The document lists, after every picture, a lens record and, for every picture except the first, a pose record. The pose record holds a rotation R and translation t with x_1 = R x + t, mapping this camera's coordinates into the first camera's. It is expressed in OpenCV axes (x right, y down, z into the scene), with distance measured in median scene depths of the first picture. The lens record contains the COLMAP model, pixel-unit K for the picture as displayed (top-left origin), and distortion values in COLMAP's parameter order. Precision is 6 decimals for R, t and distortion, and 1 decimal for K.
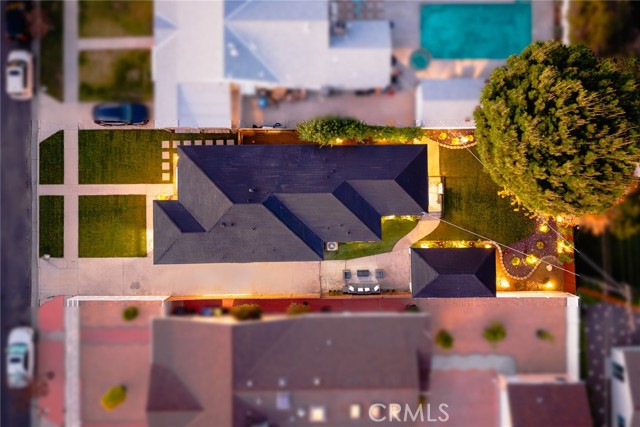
lens RADIAL K [[439.3, 0, 357.8], [0, 439.3, 215.6], [0, 0, 1]] dist [0.053962, -0.064079]
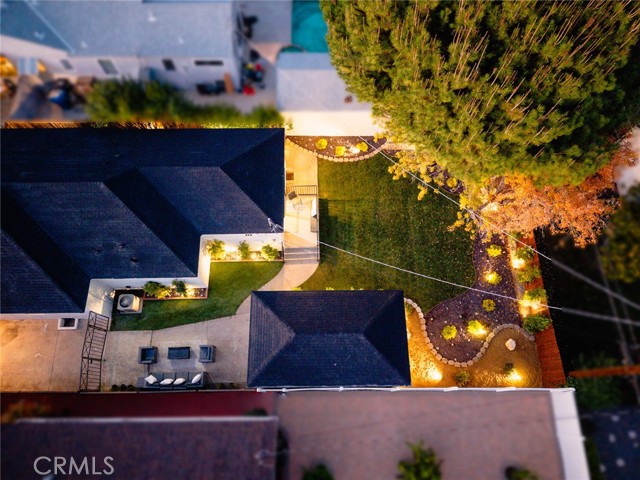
lens RADIAL K [[431.8, 0, 320.0], [0, 431.8, 240.0], [0, 0, 1]] dist [0.024041, -0.004634]
pose [[0.999854, -0.003212, -0.016805, 0.200985], [-0.002834, 0.937557, -0.347821, 0.187506], [0.016872, 0.347817, 0.937410, 0.434068]]
